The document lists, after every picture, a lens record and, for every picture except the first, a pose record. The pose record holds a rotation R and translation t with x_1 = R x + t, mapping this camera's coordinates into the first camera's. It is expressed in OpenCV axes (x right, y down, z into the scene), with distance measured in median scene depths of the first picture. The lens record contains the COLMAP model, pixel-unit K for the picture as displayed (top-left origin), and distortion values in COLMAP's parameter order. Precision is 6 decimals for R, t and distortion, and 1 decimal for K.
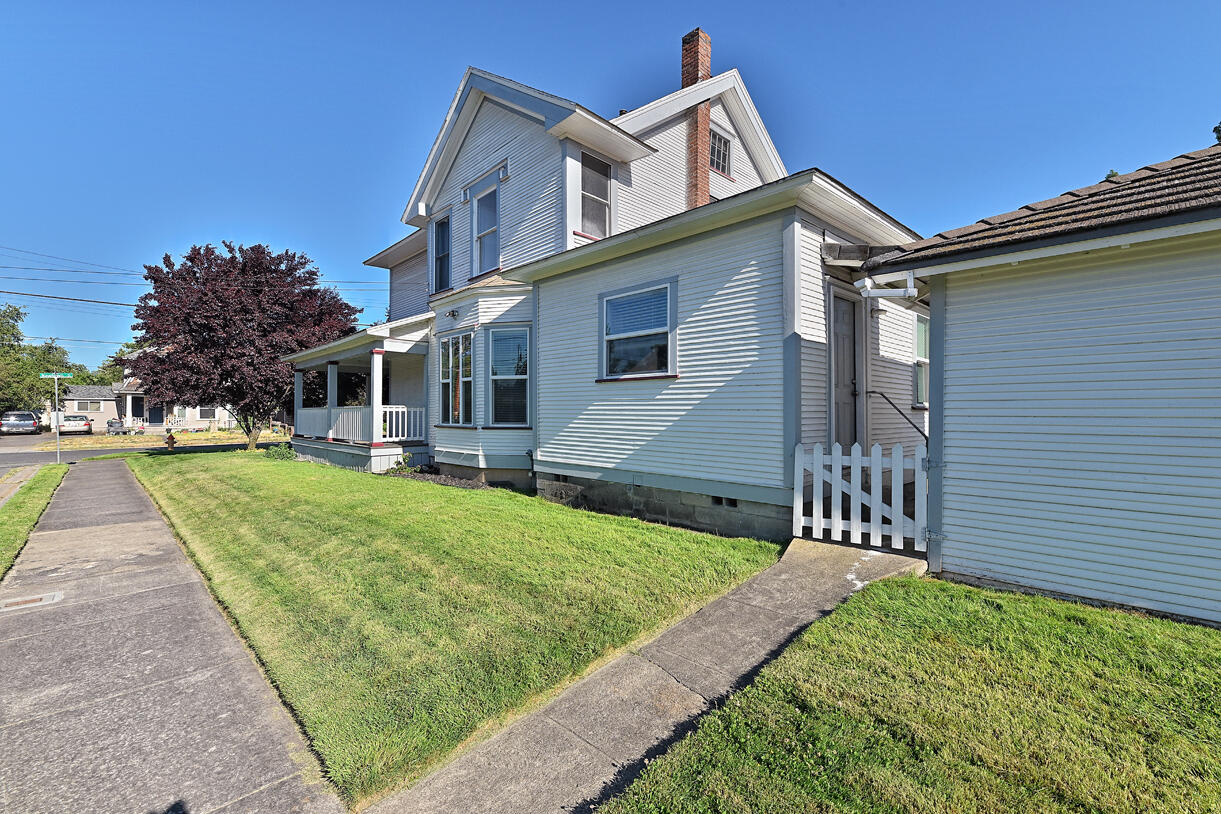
lens RADIAL K [[537.3, 0, 605.5], [0, 537.3, 405.8], [0, 0, 1]] dist [0.002653, 0.000020]
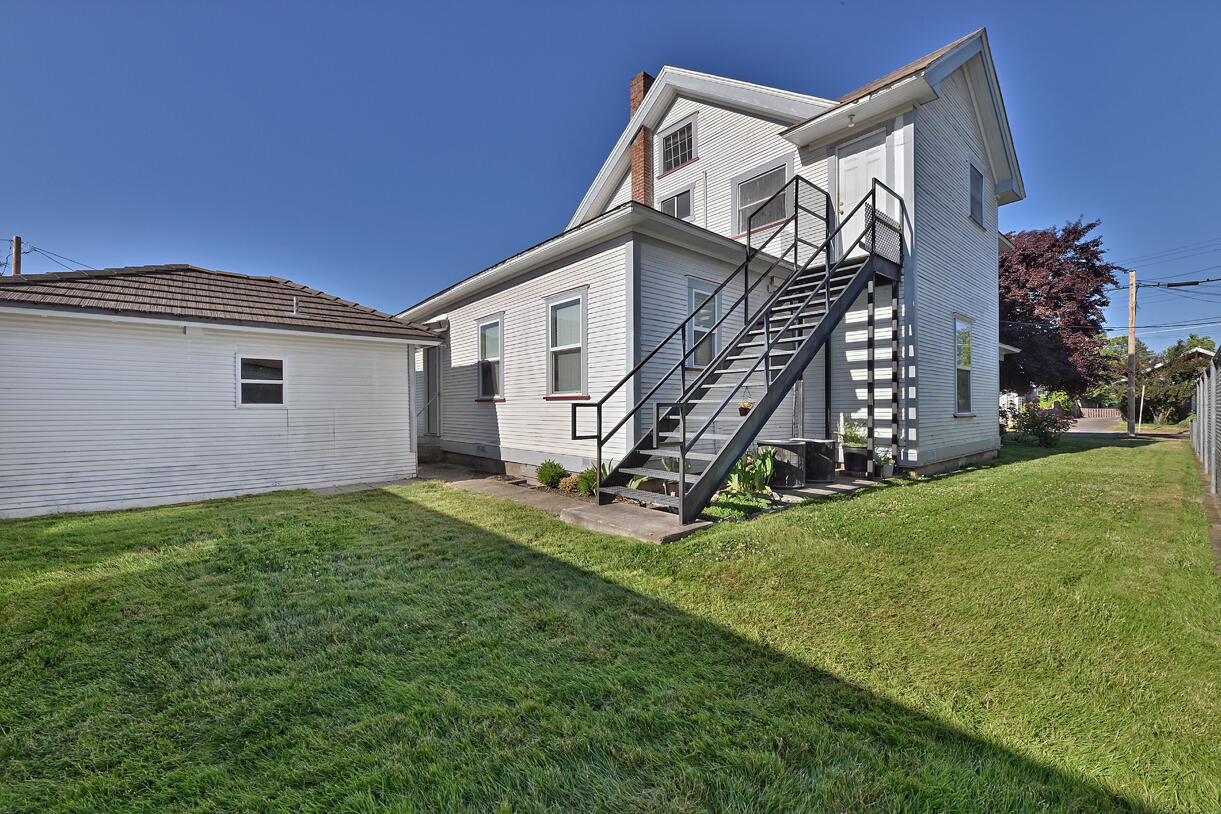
lens RADIAL K [[489.2, 0, 608.5], [0, 489.2, 410.5], [0, 0, 1]] dist [-0.003224, -0.003654]
pose [[-0.052164, -0.001982, -0.998637, 1.406536], [0.012249, 0.999922, -0.002624, 0.028576], [0.998563, -0.012369, -0.052136, 1.132348]]
